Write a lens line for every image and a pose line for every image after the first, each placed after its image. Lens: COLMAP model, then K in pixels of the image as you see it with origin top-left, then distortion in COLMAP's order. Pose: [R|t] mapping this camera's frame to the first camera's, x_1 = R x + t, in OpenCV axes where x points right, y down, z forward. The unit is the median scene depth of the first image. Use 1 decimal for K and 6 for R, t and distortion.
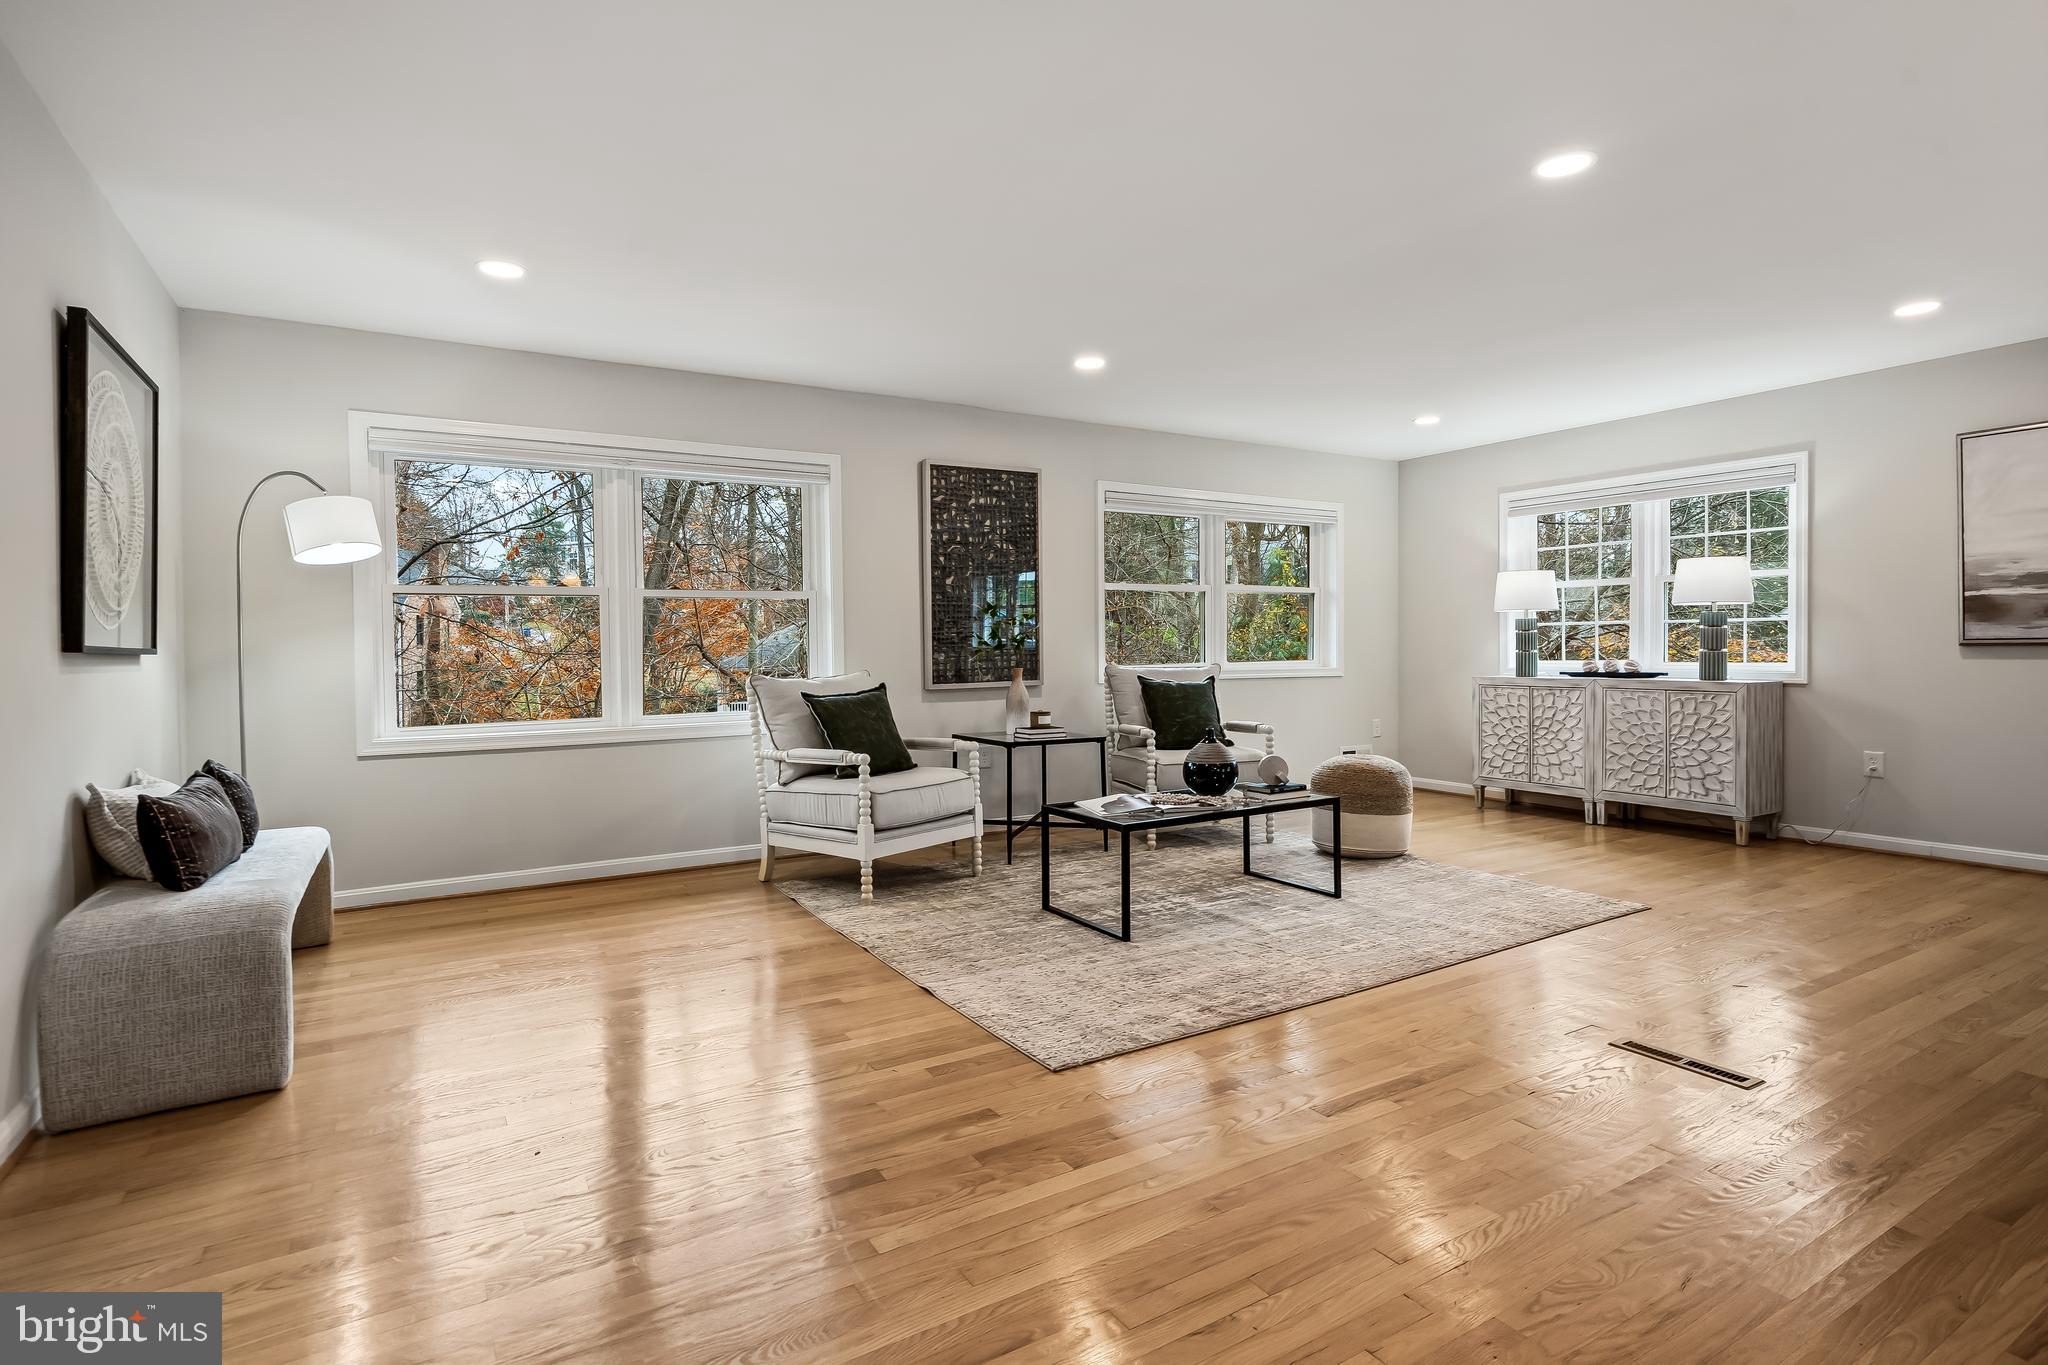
lens RADIAL K [[1017.1, 0, 1021.5], [0, 1017.1, 670.6], [0, 0, 1]] dist [-0.001449, -0.000041]
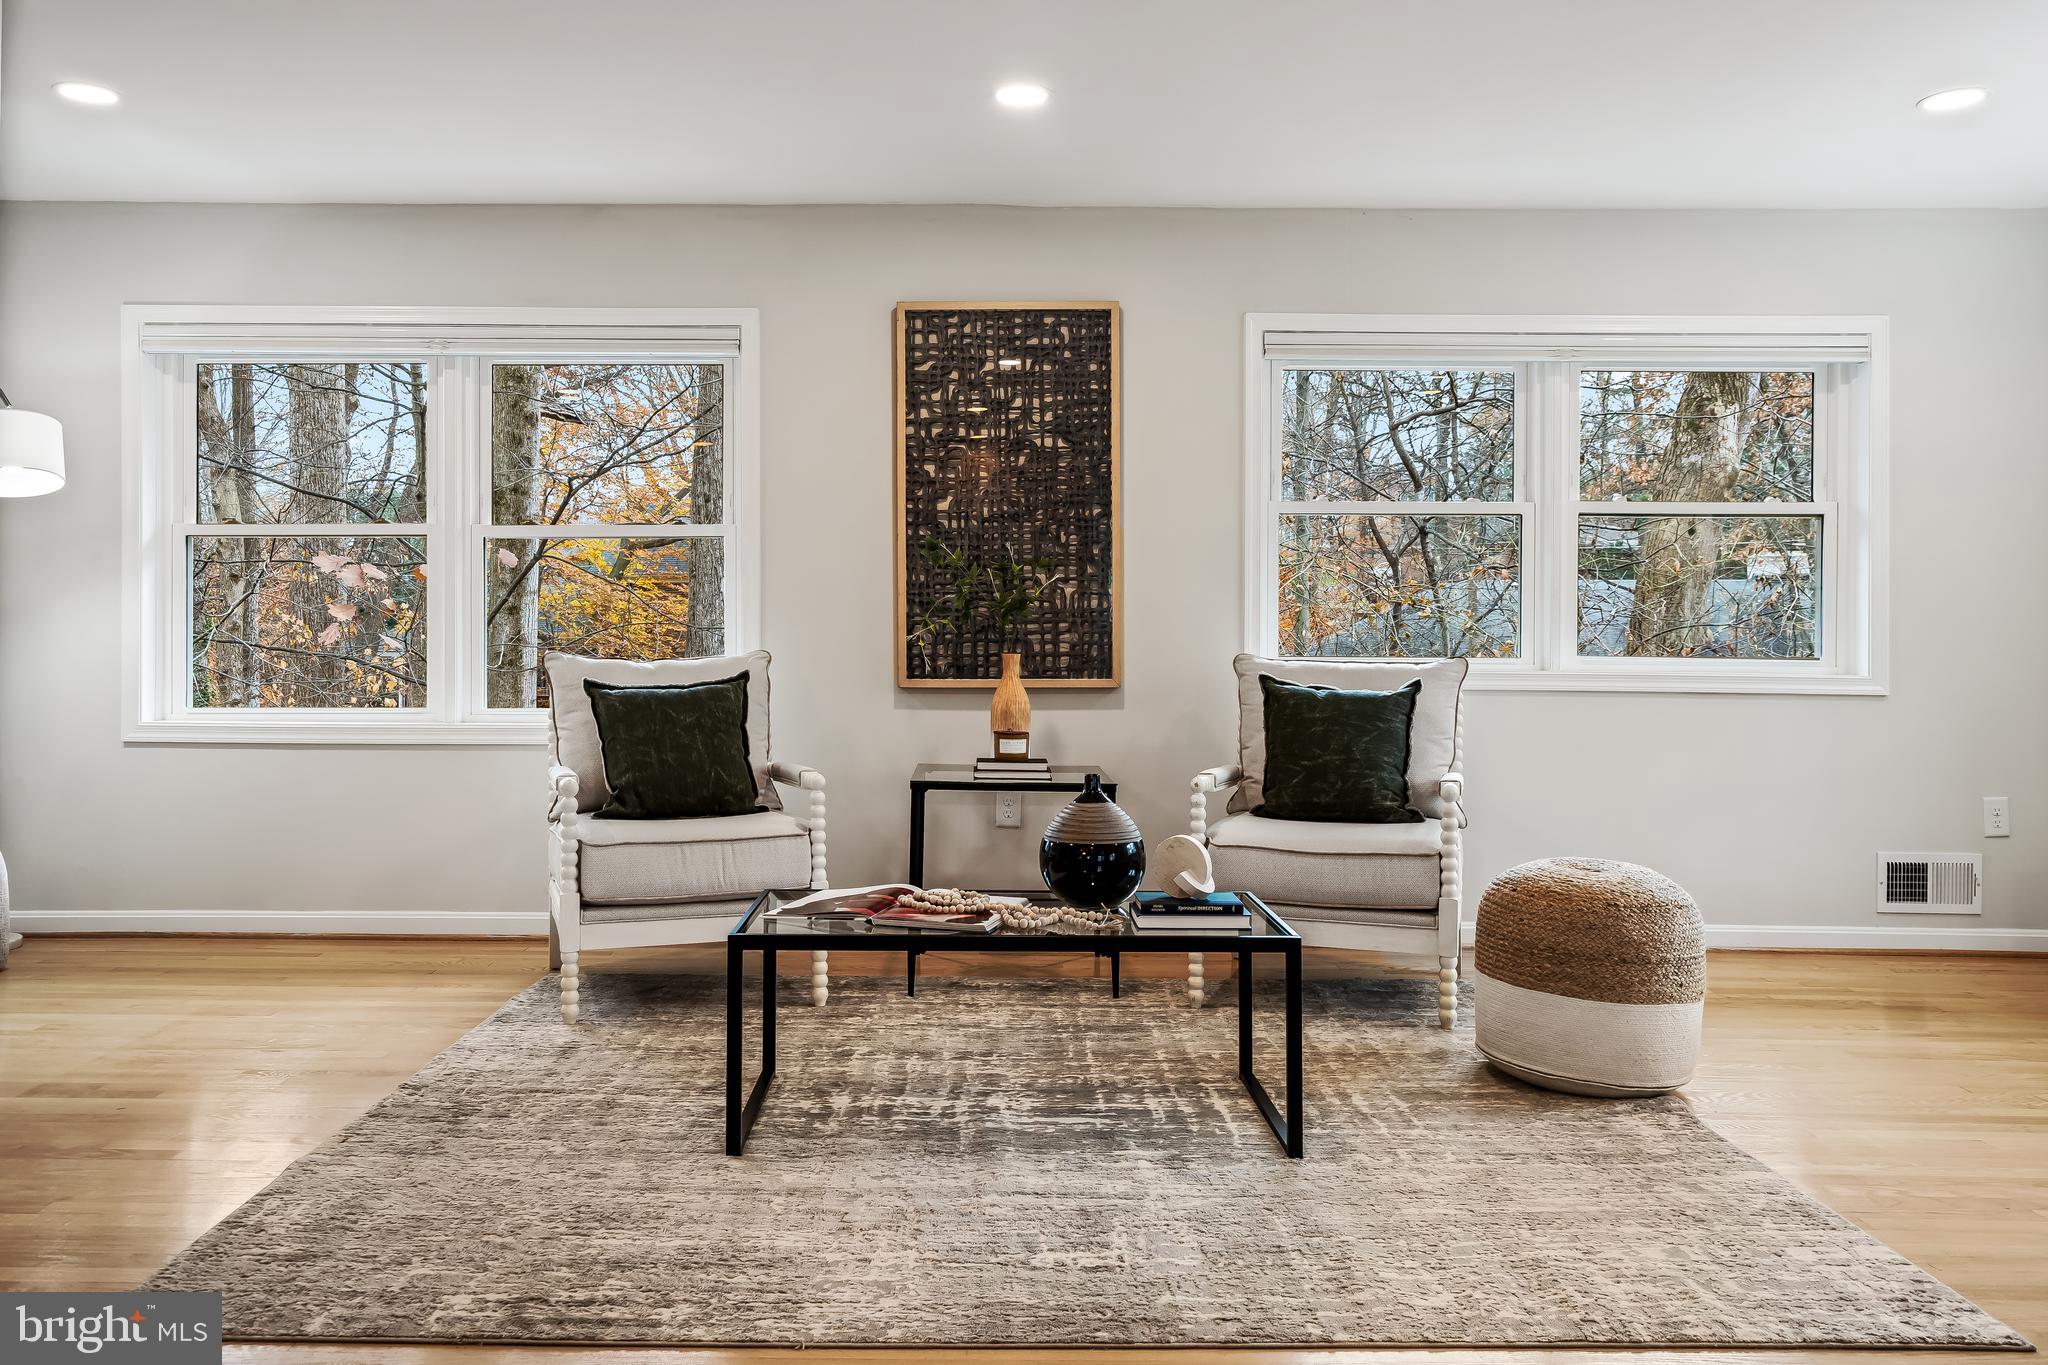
lens RADIAL K [[1577.5, 0, 1024.3], [0, 1577.5, 641.8], [0, 0, 1]] dist [0.011899, 0.003240]
pose [[0.851042, 0.018171, -0.524783, 0.468774], [-0.029035, 0.999501, -0.012477, 0.001505], [0.524294, 0.025856, 0.851145, 0.257124]]
